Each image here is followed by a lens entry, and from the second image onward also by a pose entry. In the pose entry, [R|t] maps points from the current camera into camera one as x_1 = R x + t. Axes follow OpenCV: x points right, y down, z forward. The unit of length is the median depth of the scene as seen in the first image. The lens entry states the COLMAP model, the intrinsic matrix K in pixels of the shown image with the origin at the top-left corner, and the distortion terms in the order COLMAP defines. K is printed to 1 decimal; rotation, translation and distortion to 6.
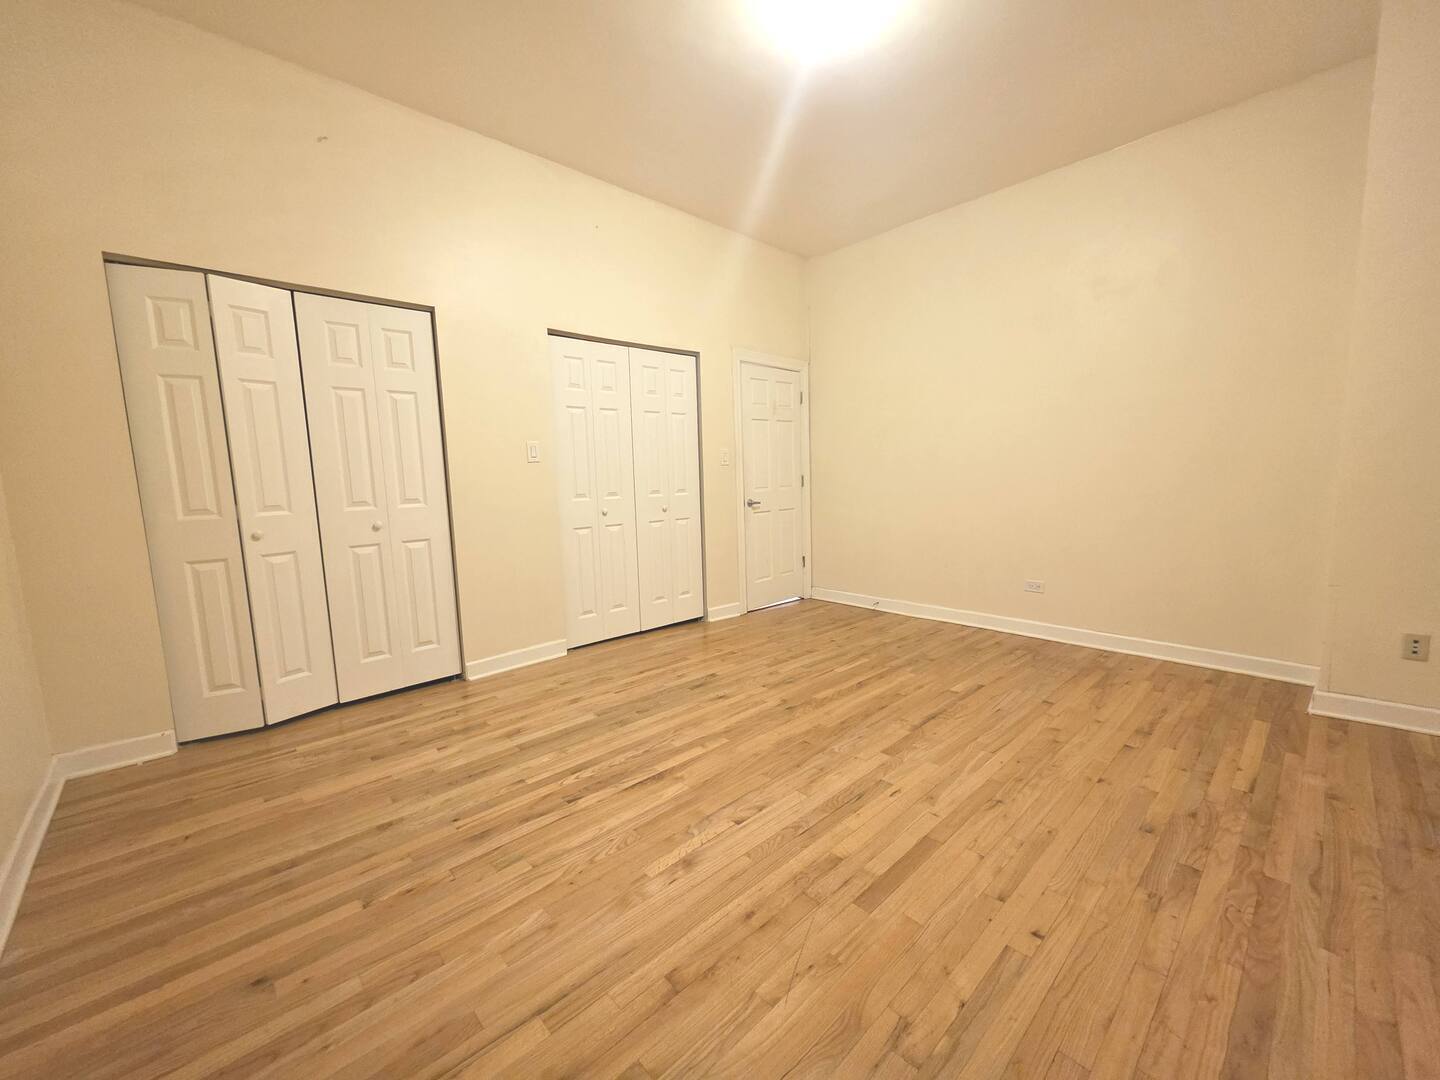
lens RADIAL K [[574.3, 0, 719.5], [0, 574.3, 542.2], [0, 0, 1]] dist [0.002161, -0.000520]
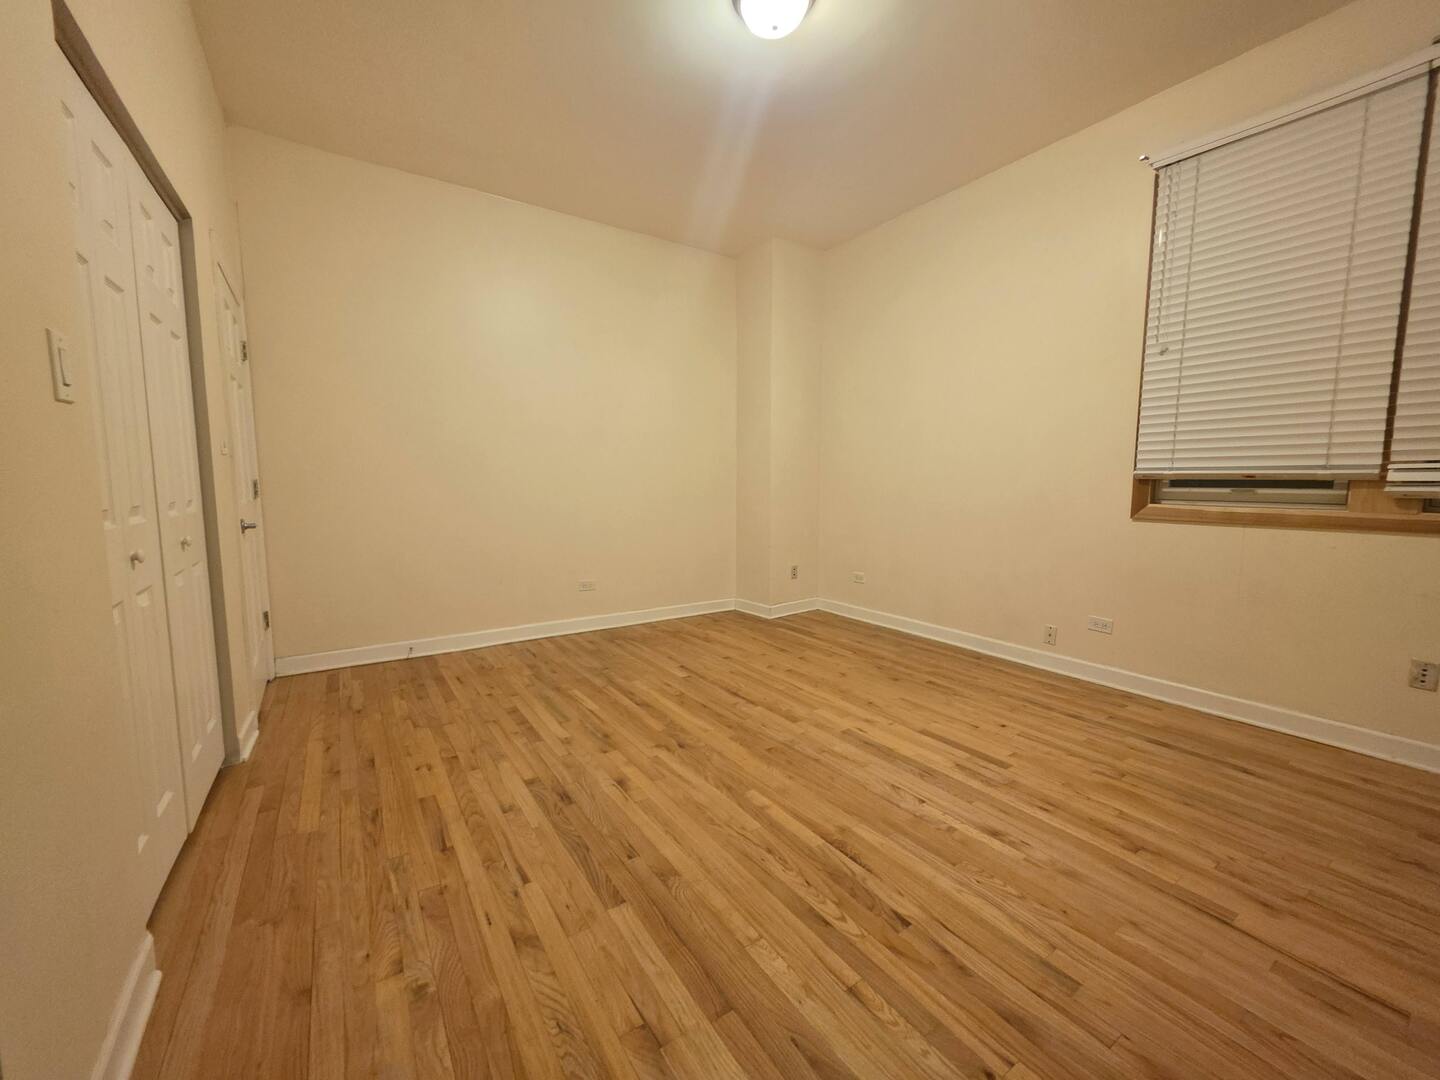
lens RADIAL K [[574.3, 0, 719.5], [0, 574.3, 542.2], [0, 0, 1]] dist [0.002161, -0.000520]
pose [[0.164267, -0.076247, 0.983465, -0.755684], [0.112810, 0.991919, 0.058060, -0.064028], [-0.979944, 0.101407, 0.171541, 0.832282]]
